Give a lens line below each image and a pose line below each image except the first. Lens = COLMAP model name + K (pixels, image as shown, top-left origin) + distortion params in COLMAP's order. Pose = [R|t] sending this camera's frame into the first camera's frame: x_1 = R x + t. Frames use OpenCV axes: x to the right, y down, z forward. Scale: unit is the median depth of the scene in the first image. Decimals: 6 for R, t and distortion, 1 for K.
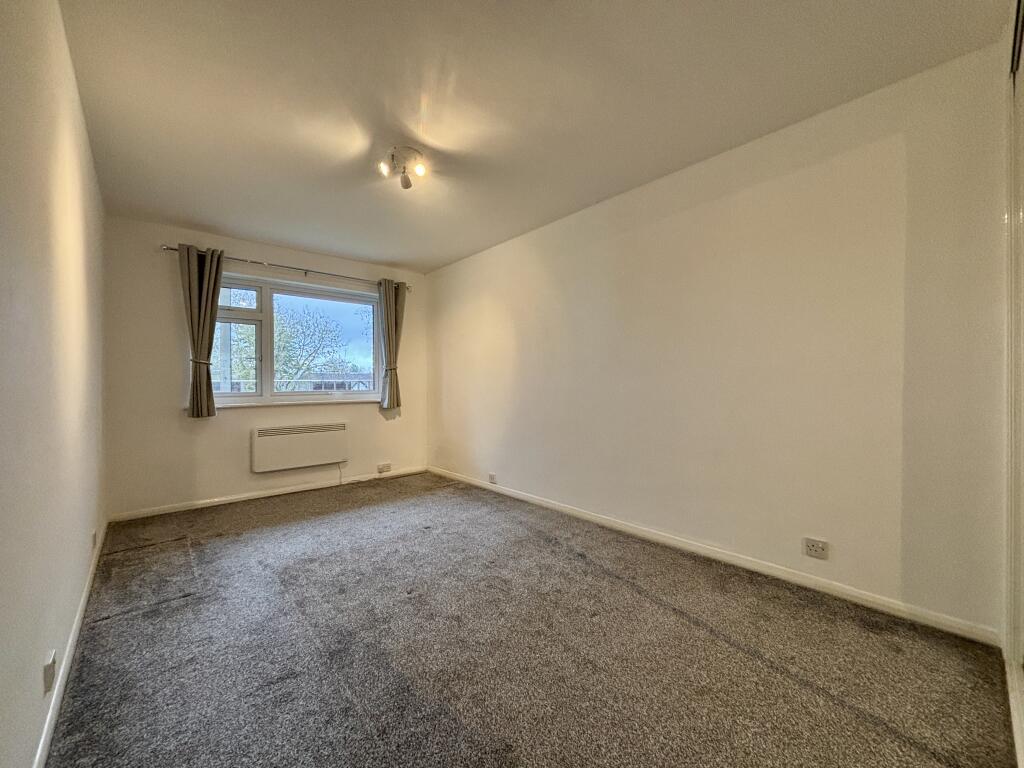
lens RADIAL K [[411.0, 0, 514.2], [0, 411.0, 383.2], [0, 0, 1]] dist [-0.002475, -0.000211]
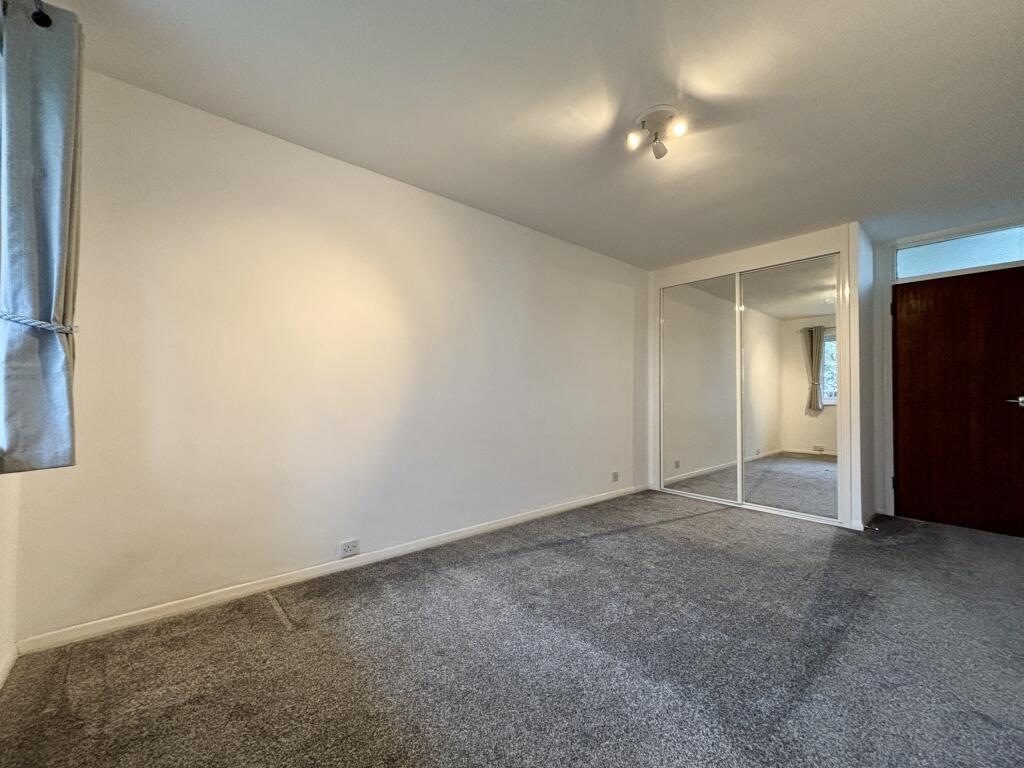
lens RADIAL K [[411.0, 0, 514.2], [0, 411.0, 383.2], [0, 0, 1]] dist [-0.002475, -0.000211]
pose [[0.026856, 0.021068, 0.999417, -1.017799], [-0.007987, 0.999750, -0.020861, 0.002067], [-0.999607, -0.007422, 0.027018, 1.166770]]
